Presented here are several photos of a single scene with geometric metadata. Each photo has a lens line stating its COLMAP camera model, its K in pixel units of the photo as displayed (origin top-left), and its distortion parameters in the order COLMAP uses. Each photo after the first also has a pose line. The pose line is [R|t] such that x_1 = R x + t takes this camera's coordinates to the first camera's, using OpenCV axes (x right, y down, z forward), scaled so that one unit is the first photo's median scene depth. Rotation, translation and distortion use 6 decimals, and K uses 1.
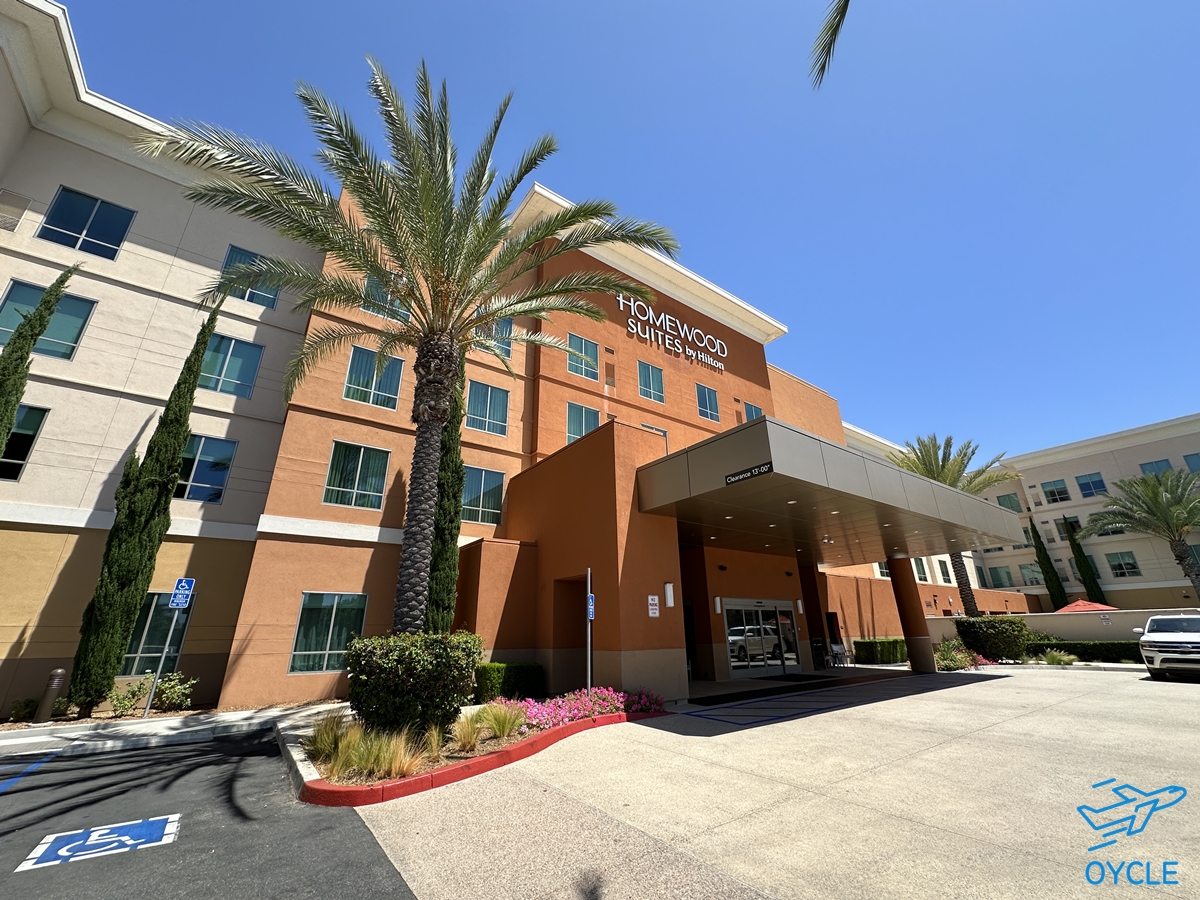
lens RADIAL K [[479.1, 0, 596.8], [0, 479.1, 450.1], [0, 0, 1]] dist [0.004245, 0.000487]
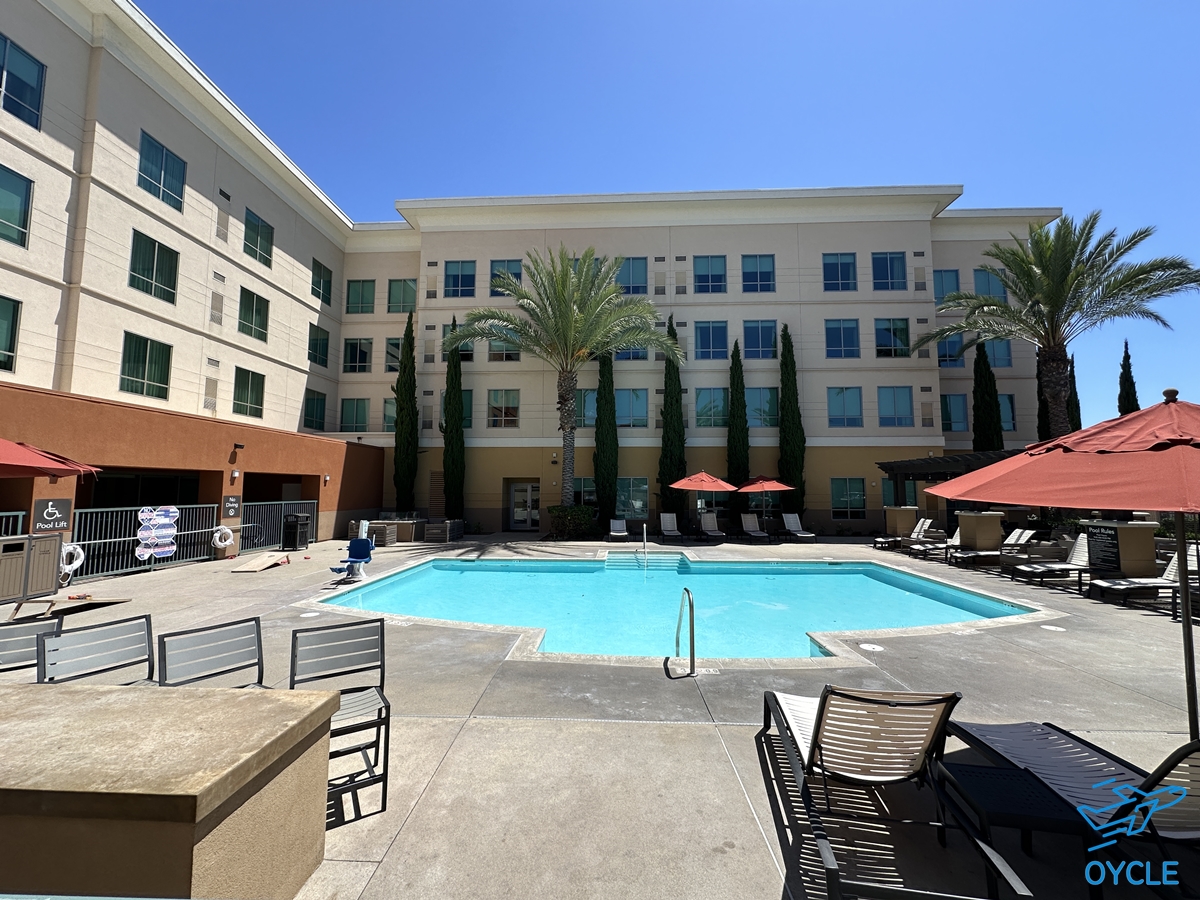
lens RADIAL K [[479.1, 0, 601.4], [0, 479.1, 451.4], [0, 0, 1]] dist [0.004245, 0.000487]
pose [[0.623353, 0.078666, 0.777973, 0.686535], [-0.285038, 0.949329, 0.132395, 0.169324], [-0.728138, -0.304280, 0.614190, 0.511973]]
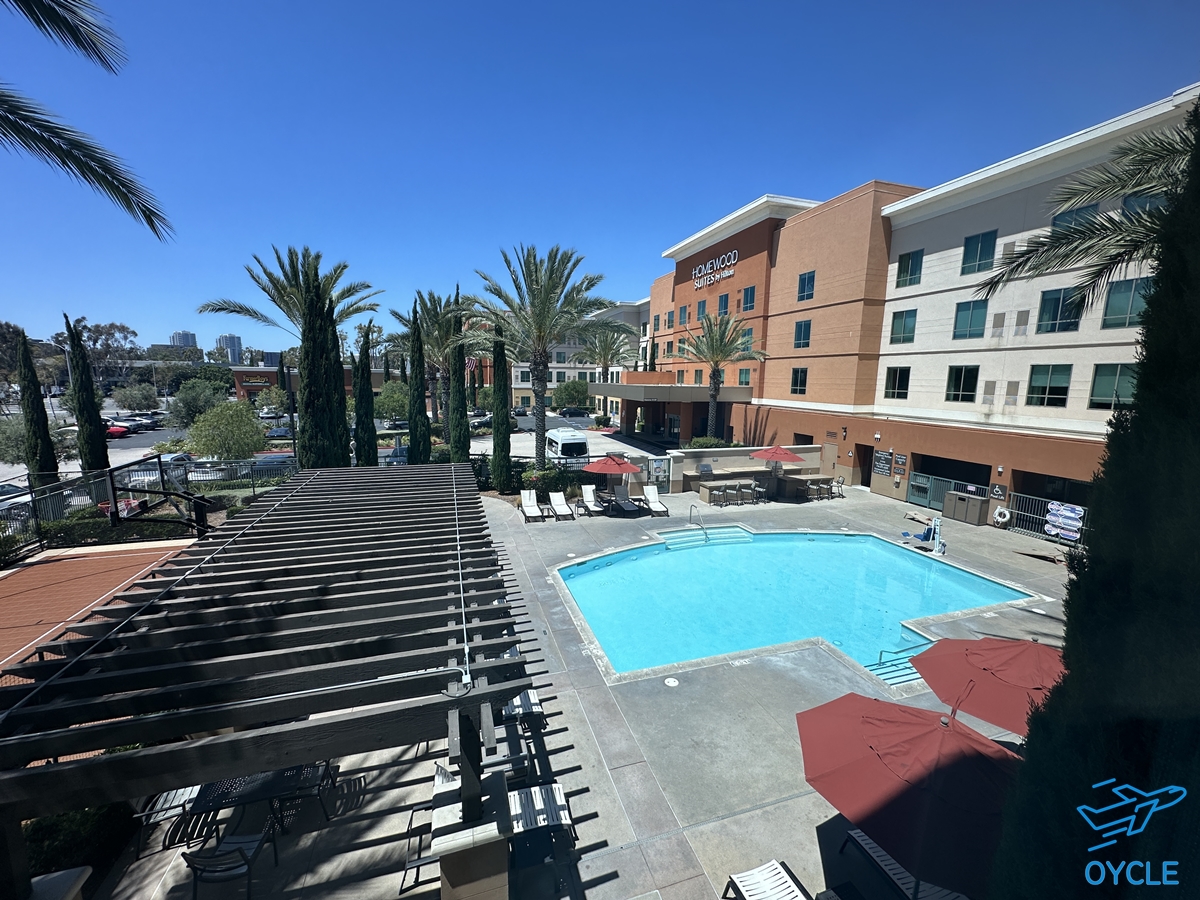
lens RADIAL K [[479.1, 0, 597.5], [0, 479.1, 449.0], [0, 0, 1]] dist [0.004245, 0.000487]
pose [[-0.311498, 0.155031, -0.937515, 1.347045], [0.320599, 0.945900, 0.049896, 0.104694], [0.894531, -0.285023, -0.344349, 0.676242]]
